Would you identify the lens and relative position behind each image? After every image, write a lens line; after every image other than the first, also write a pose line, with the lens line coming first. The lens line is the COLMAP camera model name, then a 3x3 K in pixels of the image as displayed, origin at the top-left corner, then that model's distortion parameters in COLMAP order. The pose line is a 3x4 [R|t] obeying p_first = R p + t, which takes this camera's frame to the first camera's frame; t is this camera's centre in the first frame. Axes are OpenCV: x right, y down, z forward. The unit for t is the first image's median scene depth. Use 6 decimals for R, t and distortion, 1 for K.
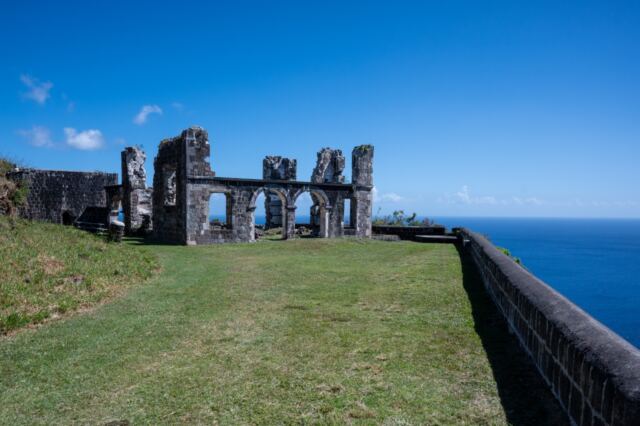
lens RADIAL K [[456.4, 0, 319.9], [0, 456.4, 213.0], [0, 0, 1]] dist [0.000615, -0.000694]
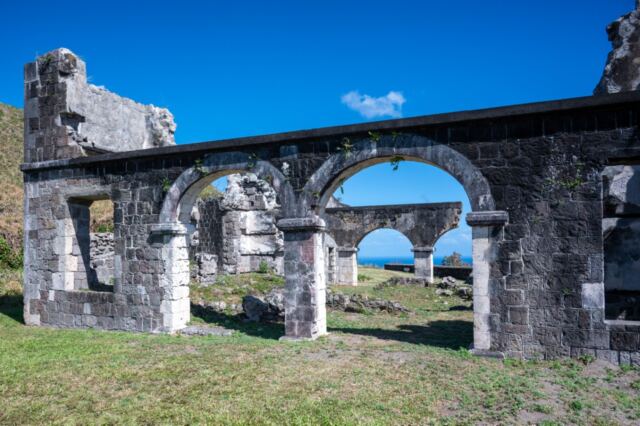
lens RADIAL K [[456.4, 0, 321.3], [0, 456.4, 232.3], [0, 0, 1]] dist [0.000615, -0.000694]
pose [[0.455143, -0.047291, -0.889161, 0.210890], [0.007233, 0.998752, -0.049417, 0.006807], [0.890389, 0.016061, 0.454917, 0.963056]]
